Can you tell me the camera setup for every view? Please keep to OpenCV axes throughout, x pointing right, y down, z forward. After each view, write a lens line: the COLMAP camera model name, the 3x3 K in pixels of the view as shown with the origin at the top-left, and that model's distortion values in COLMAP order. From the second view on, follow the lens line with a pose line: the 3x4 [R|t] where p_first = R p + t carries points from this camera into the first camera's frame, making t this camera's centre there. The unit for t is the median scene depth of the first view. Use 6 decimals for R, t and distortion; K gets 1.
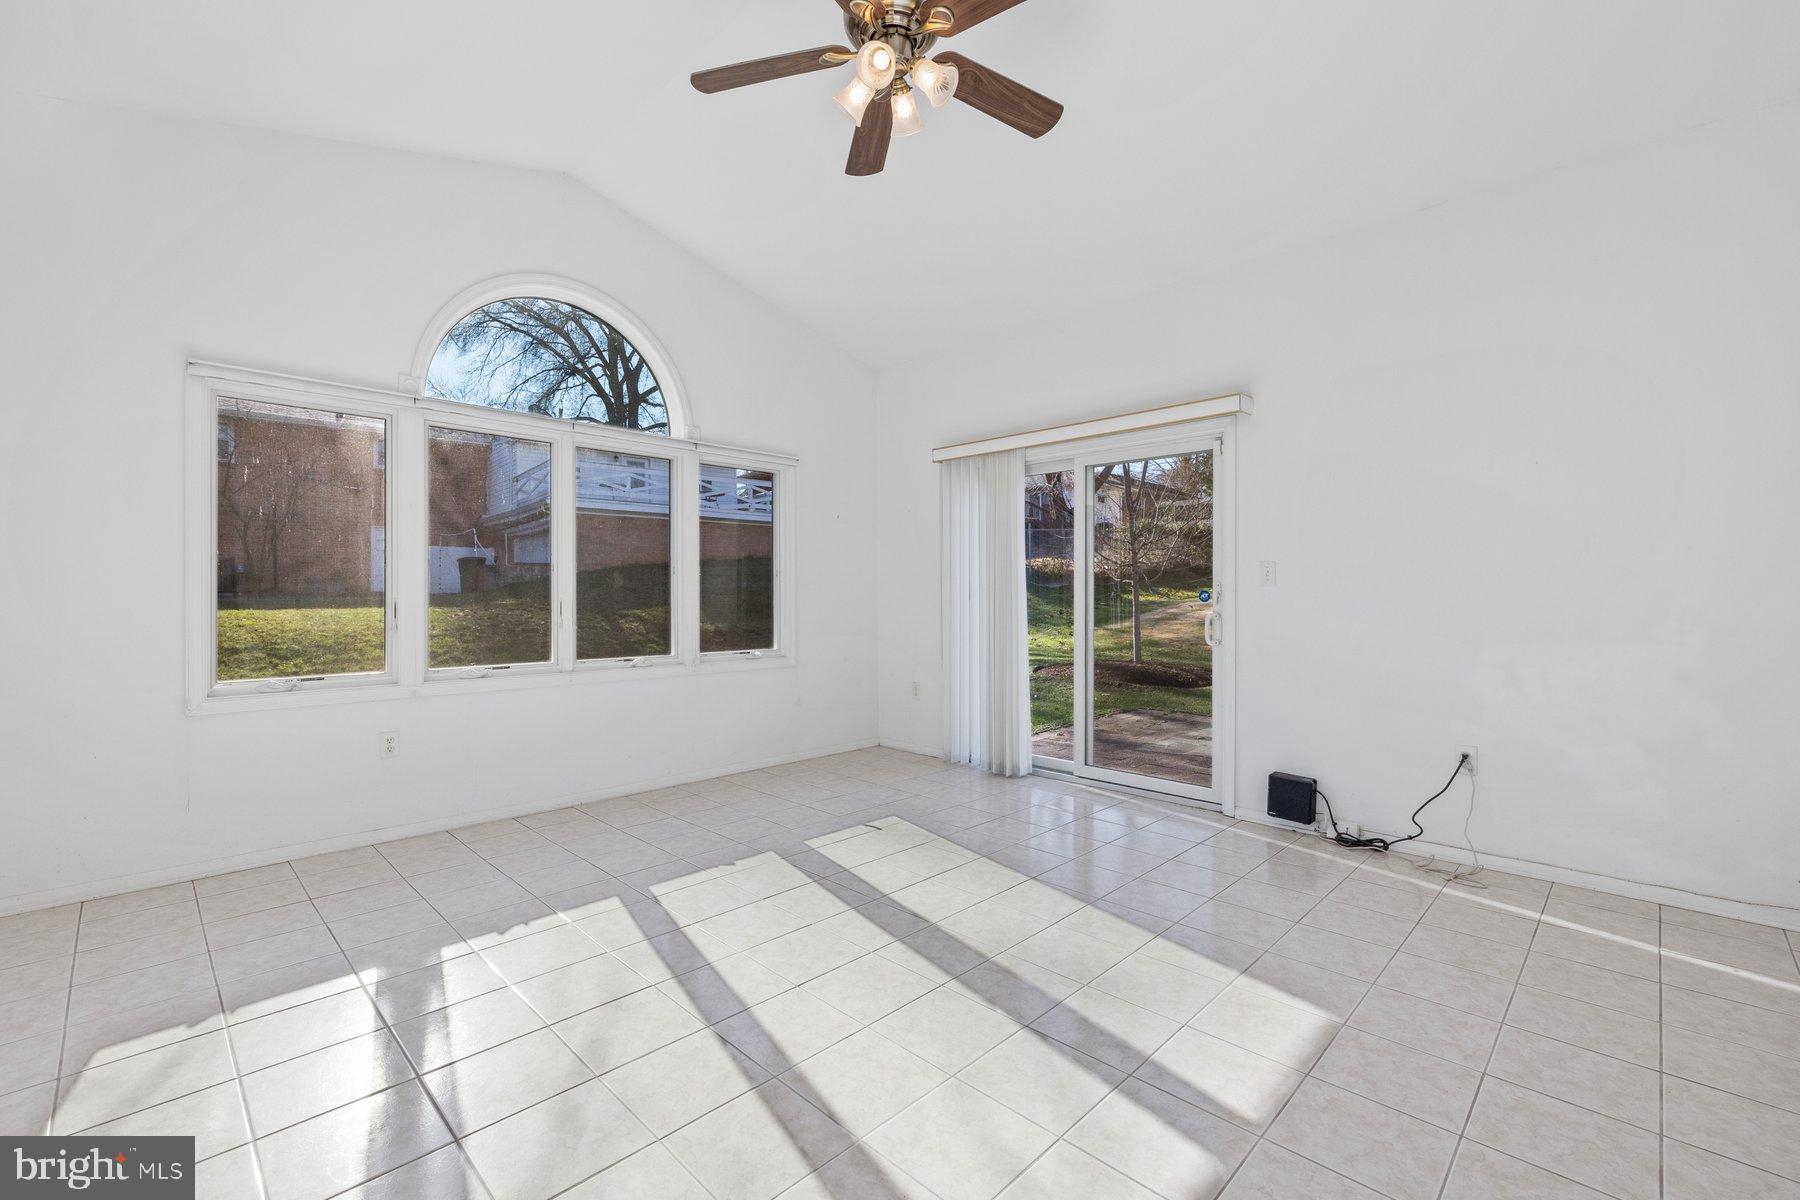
lens RADIAL K [[759.6, 0, 901.2], [0, 759.6, 600.1], [0, 0, 1]] dist [0.002364, 0.000397]
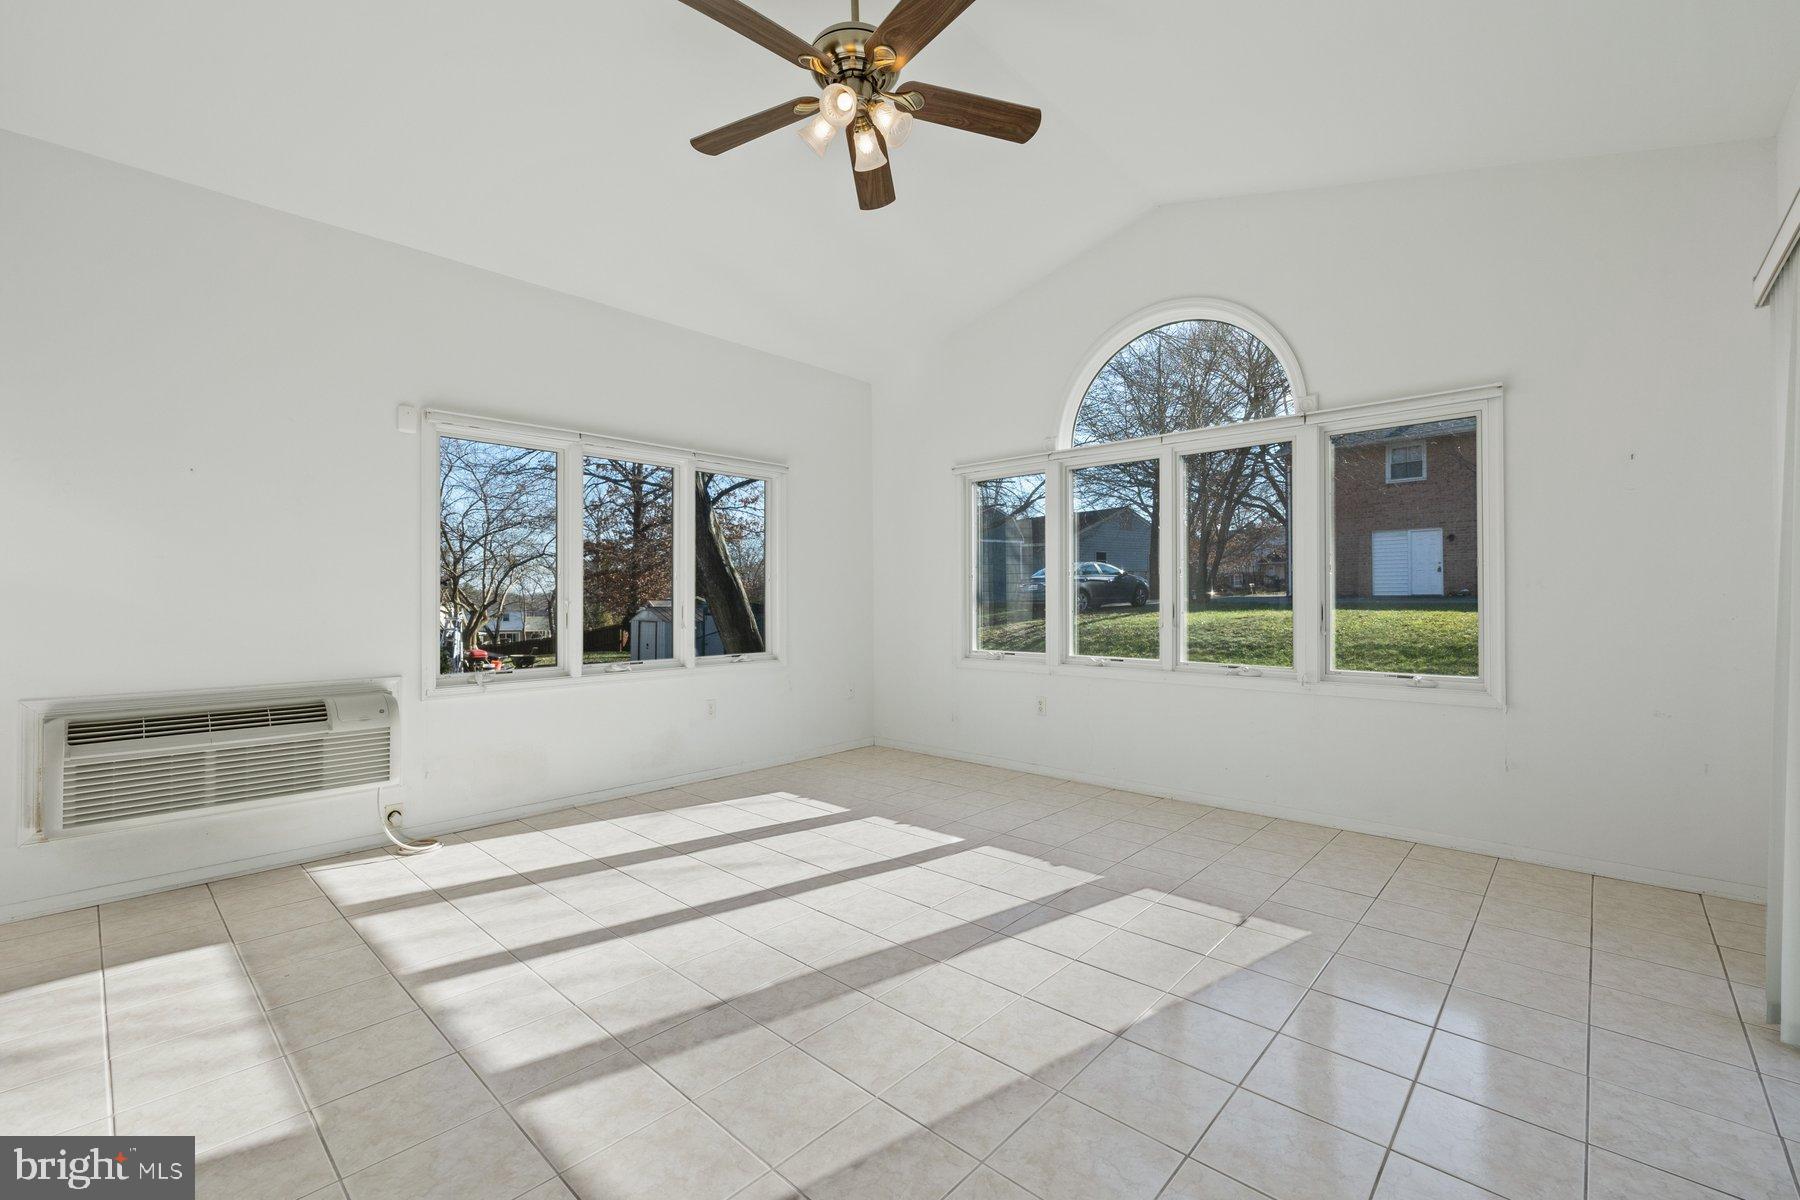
lens RADIAL K [[759.6, 0, 901.2], [0, 759.6, 600.1], [0, 0, 1]] dist [0.002364, 0.000397]
pose [[0.030472, -0.000428, -0.999536, 0.859091], [-0.002926, 0.999996, -0.000518, -0.003748], [0.999531, 0.002940, 0.030471, 0.840085]]
